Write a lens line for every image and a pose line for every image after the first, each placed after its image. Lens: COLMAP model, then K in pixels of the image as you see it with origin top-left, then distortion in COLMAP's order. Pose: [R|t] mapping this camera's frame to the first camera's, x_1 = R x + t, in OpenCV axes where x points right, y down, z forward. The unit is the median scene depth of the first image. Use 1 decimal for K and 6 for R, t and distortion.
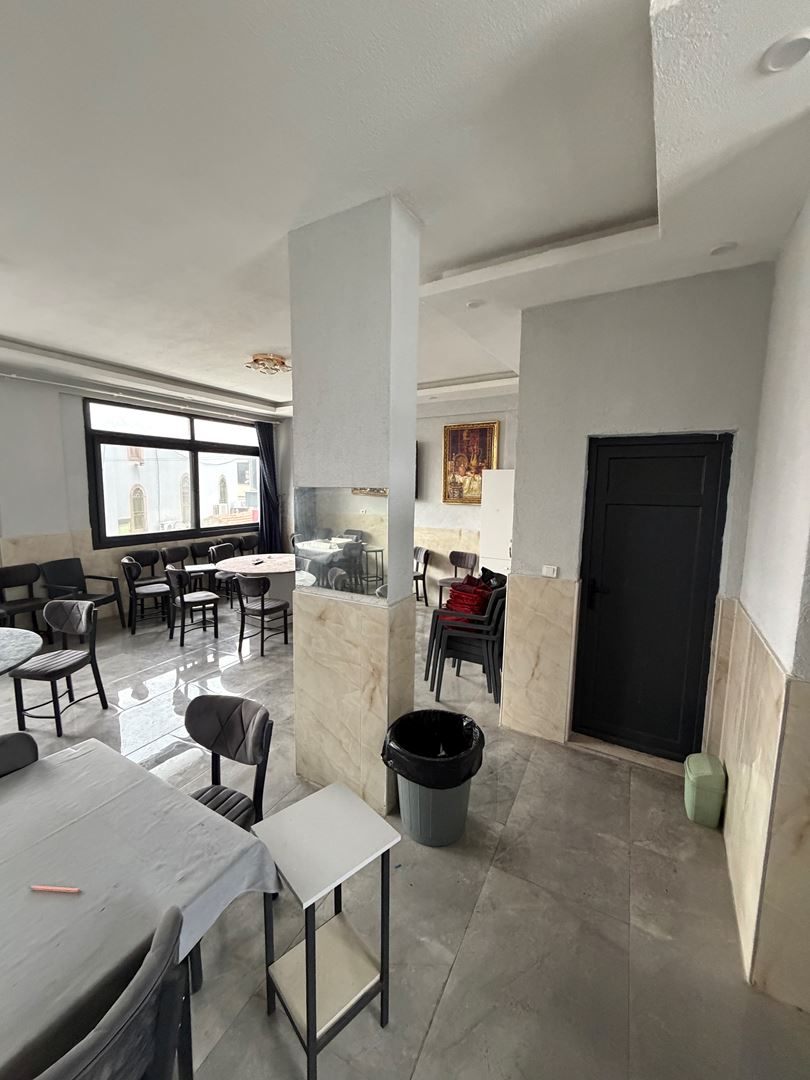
lens RADIAL K [[429.1, 0, 404.1], [0, 429.1, 537.4], [0, 0, 1]] dist [-0.001275, 0.000160]
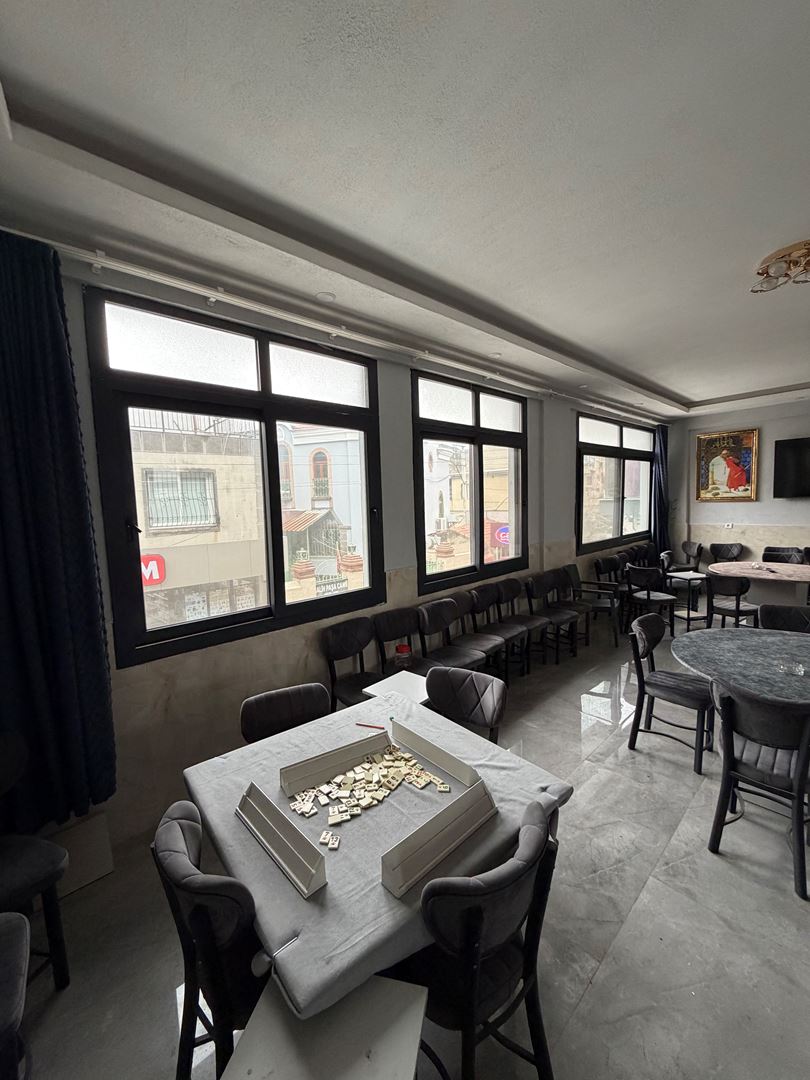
lens RADIAL K [[429.1, 0, 404.1], [0, 429.1, 537.4], [0, 0, 1]] dist [-0.001275, 0.000160]
pose [[0.944184, -0.014929, -0.329081, -0.692911], [0.004880, 0.999497, -0.031341, 0.011548], [0.329384, 0.027986, 0.943781, -0.111340]]
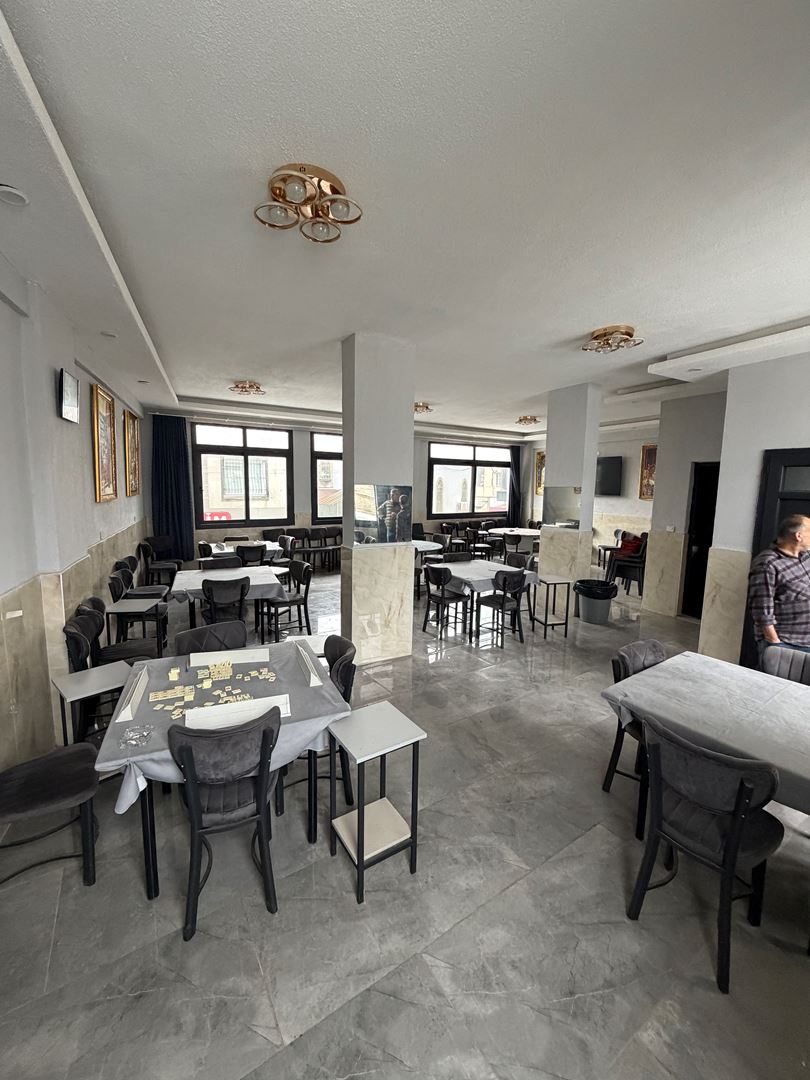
lens RADIAL K [[429.1, 0, 404.1], [0, 429.1, 537.4], [0, 0, 1]] dist [-0.001275, 0.000160]
pose [[0.874208, 0.058109, -0.482062, 0.105723], [-0.060332, 0.998119, 0.010904, 0.082552], [0.481788, 0.019551, 0.876070, -0.657606]]
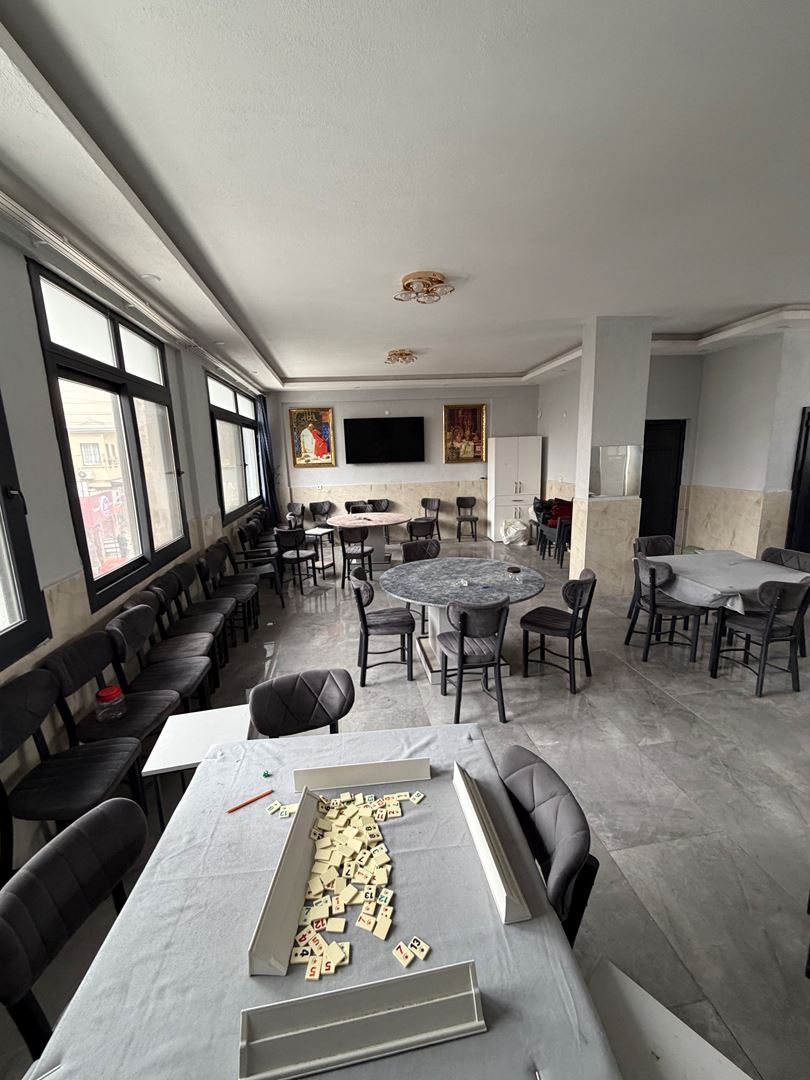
lens RADIAL K [[429.1, 0, 404.1], [0, 429.1, 537.4], [0, 0, 1]] dist [-0.001275, 0.000160]
pose [[0.805051, -0.155159, 0.572554, -0.857022], [0.114956, 0.987696, 0.106024, -0.006497], [-0.581960, -0.019536, 0.812983, -0.042365]]
